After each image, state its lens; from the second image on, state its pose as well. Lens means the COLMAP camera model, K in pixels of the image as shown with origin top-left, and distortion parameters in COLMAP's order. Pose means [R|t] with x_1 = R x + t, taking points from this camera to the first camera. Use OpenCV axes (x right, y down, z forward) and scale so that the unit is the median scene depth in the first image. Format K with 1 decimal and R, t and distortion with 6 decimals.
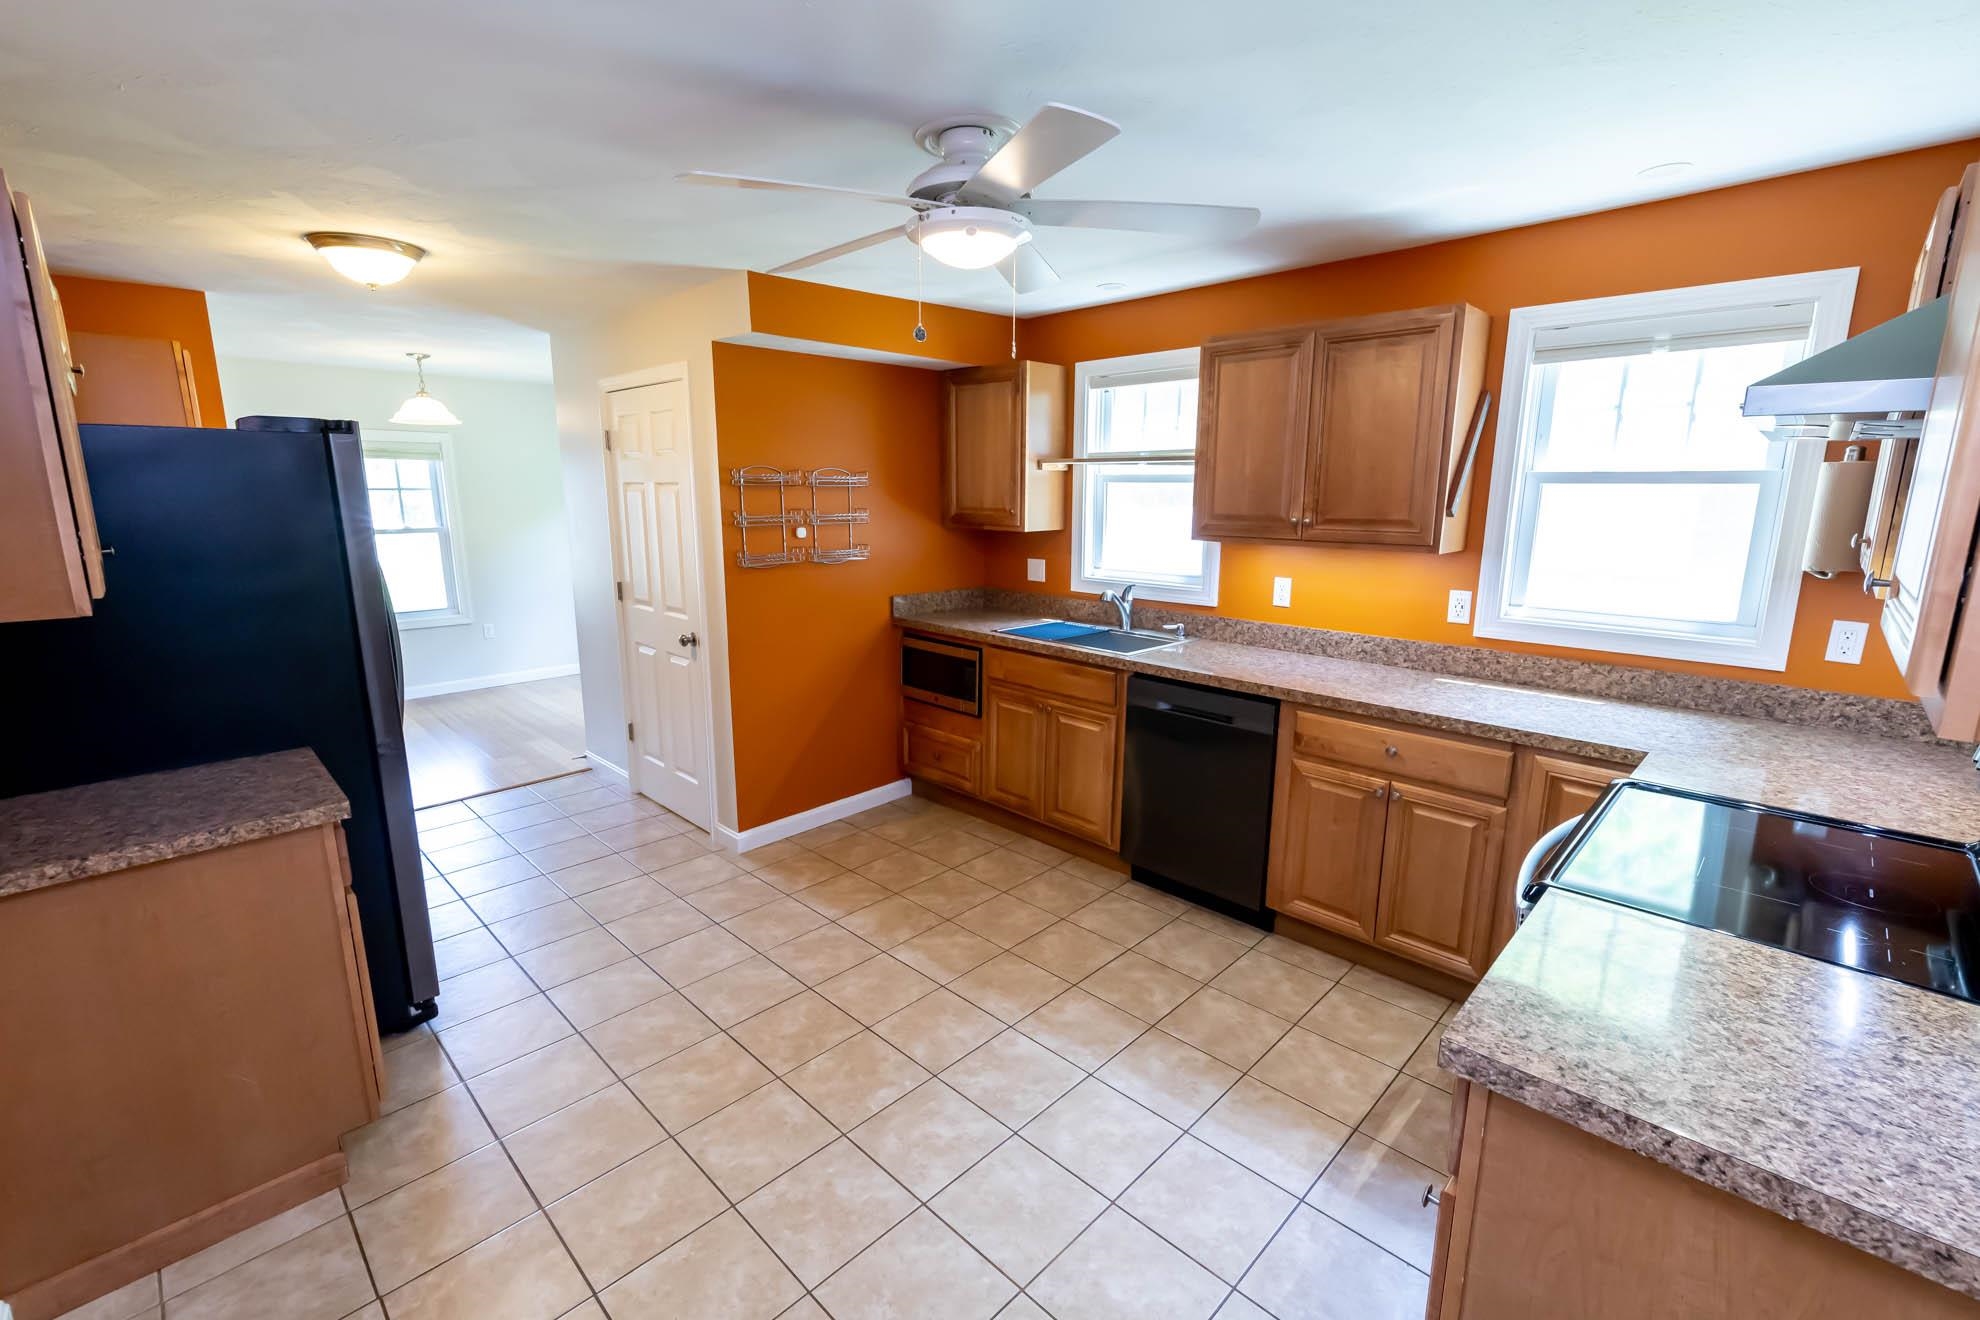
lens RADIAL K [[860.3, 0, 997.0], [0, 860.3, 657.6], [0, 0, 1]] dist [0.002963, -0.000606]
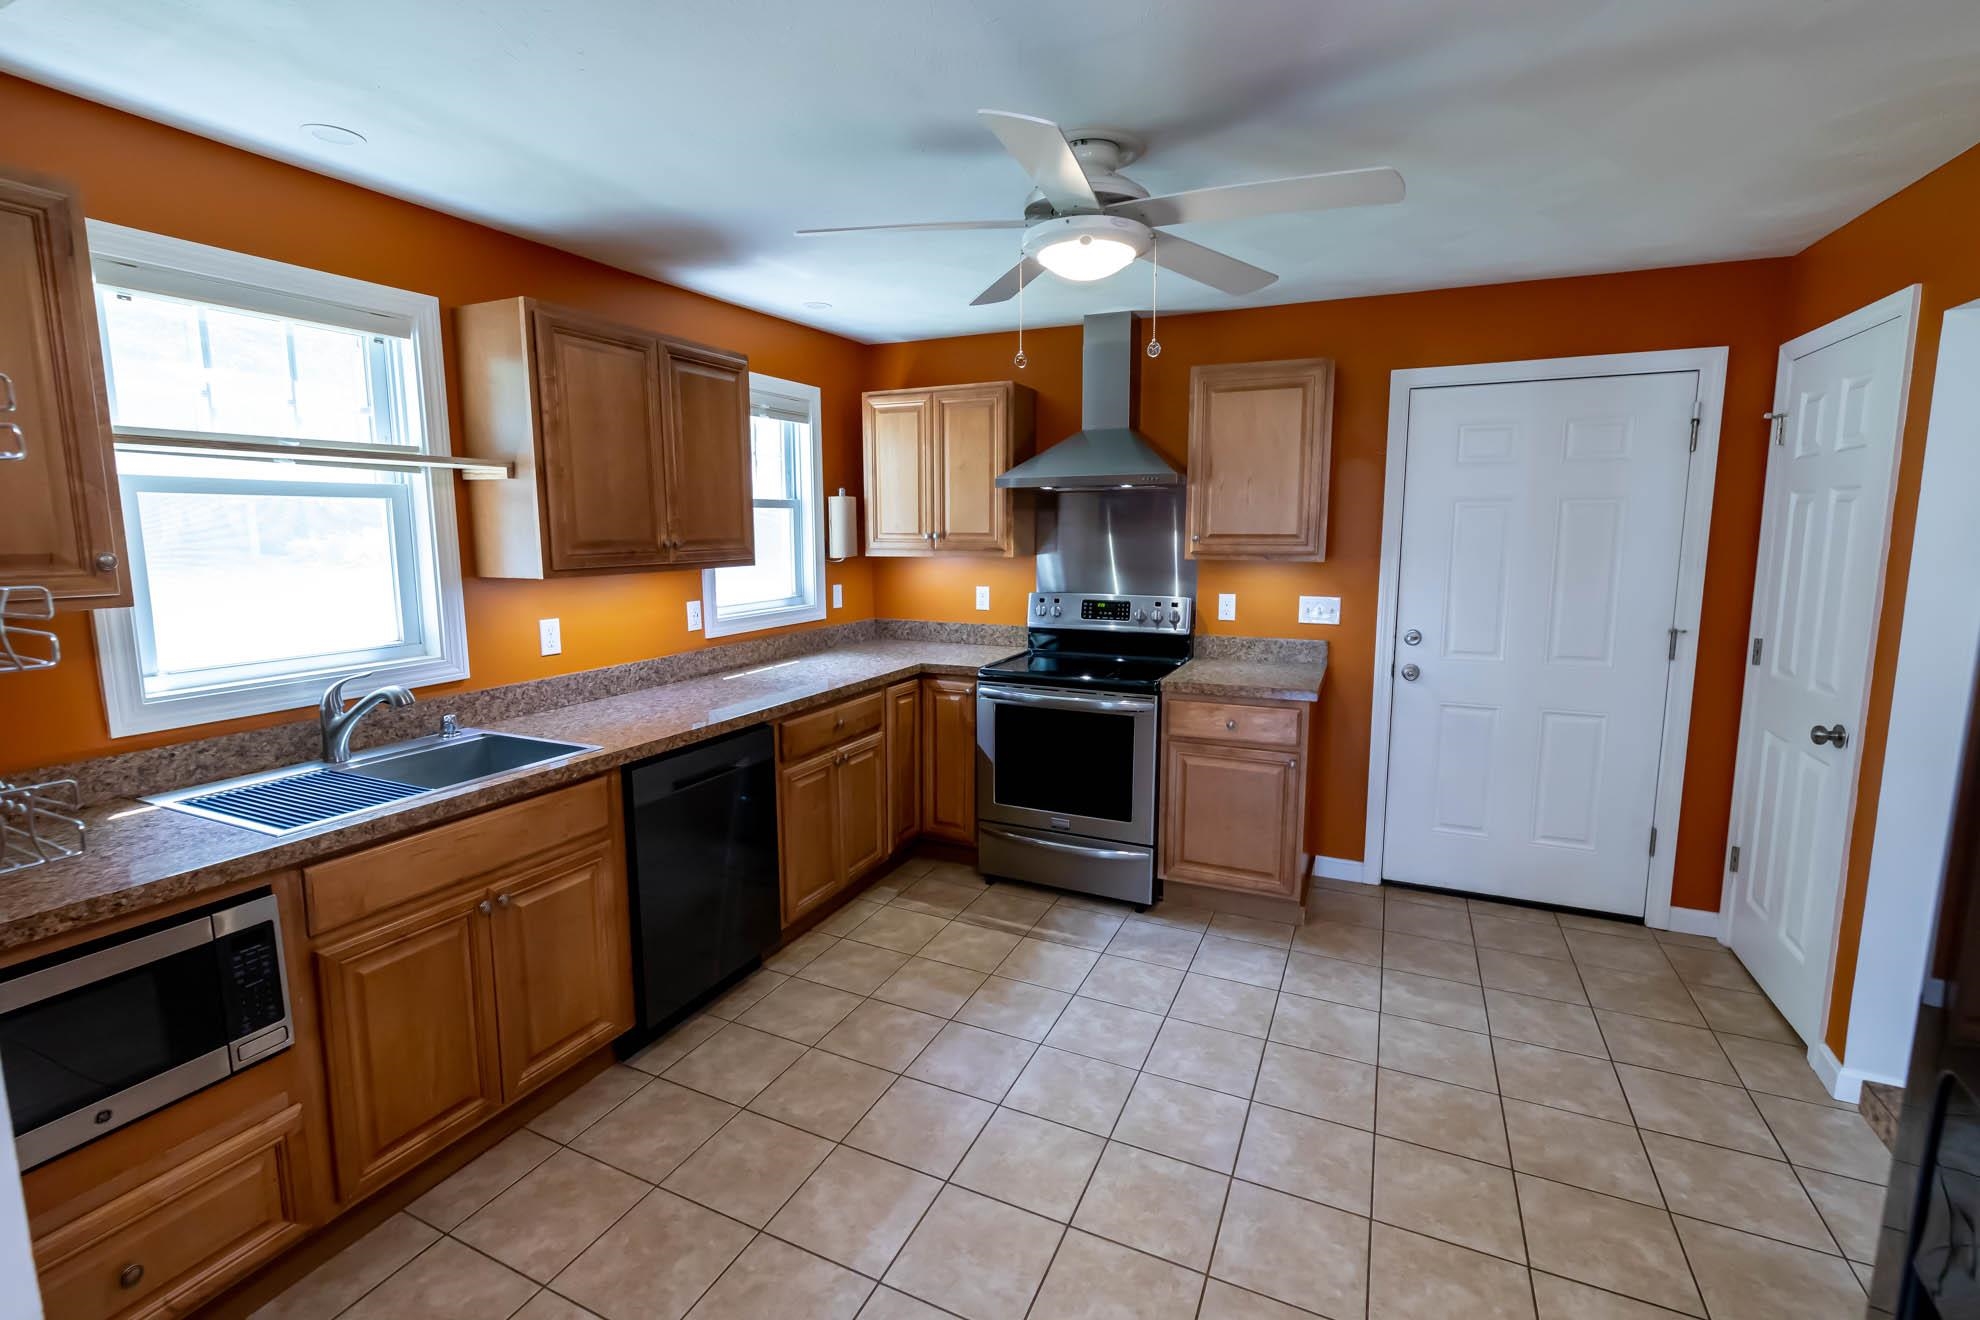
lens RADIAL K [[860.3, 0, 998.4], [0, 860.3, 646.8], [0, 0, 1]] dist [0.002963, -0.000606]
pose [[-0.332387, -0.139809, 0.932723, -0.636914], [0.182095, 0.960831, 0.208914, -0.181834], [-0.925397, 0.239284, -0.293910, 0.976390]]
